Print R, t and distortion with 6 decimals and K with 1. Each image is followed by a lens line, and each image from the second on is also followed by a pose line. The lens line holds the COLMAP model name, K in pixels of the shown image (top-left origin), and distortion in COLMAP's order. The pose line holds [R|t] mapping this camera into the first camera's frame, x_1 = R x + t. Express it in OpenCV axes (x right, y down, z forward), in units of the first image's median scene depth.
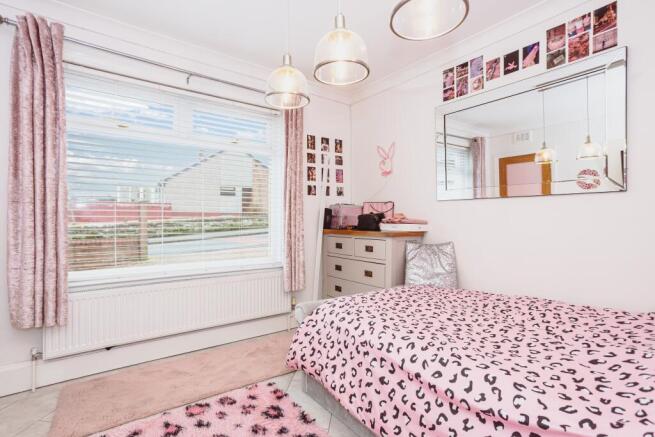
lens RADIAL K [[323.9, 0, 325.4], [0, 323.9, 219.6], [0, 0, 1]] dist [-0.001426, 0.001043]
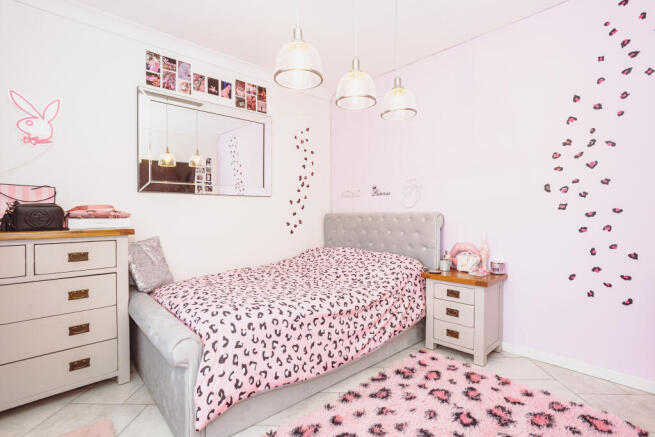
lens RADIAL K [[323.9, 0, 325.4], [0, 323.9, 219.6], [0, 0, 1]] dist [-0.001426, 0.001043]
pose [[-0.110382, -0.015670, 0.993766, -0.794466], [0.007514, 0.999834, 0.016601, 0.009437], [-0.993861, 0.009299, -0.110246, 0.790706]]
